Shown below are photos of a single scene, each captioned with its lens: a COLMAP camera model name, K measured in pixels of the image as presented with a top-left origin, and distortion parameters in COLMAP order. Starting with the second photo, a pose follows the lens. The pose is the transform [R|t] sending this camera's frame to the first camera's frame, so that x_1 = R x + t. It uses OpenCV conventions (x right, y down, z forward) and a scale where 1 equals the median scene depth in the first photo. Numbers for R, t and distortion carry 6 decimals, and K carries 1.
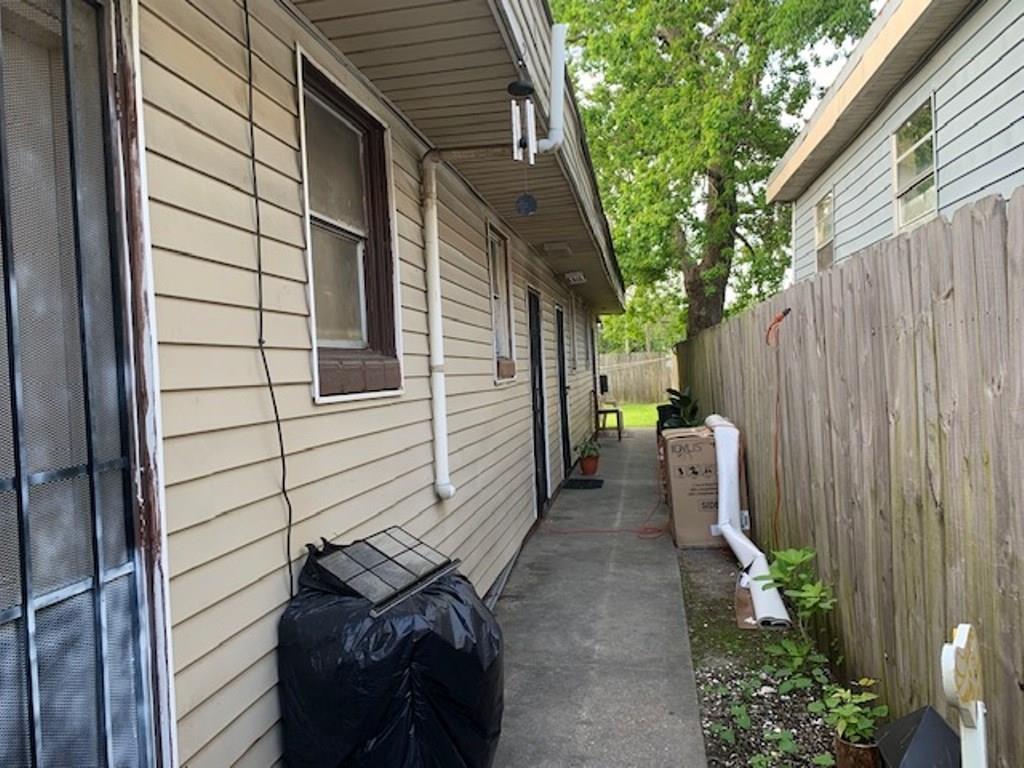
lens RADIAL K [[764.2, 0, 512.0], [0, 764.2, 384.0], [0, 0, 1]] dist [0.008236, -0.045202]
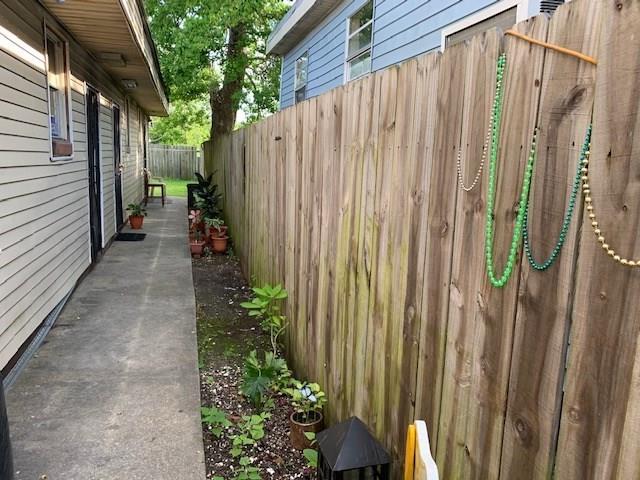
lens RADIAL K [[477.6, 0, 320.0], [0, 477.6, 240.0], [0, 0, 1]] dist [0.008236, -0.045202]
pose [[0.898132, 0.013744, 0.439511, 0.032105], [-0.076987, 0.988988, 0.126394, -0.002879], [-0.432934, -0.147355, 0.889300, 0.104518]]
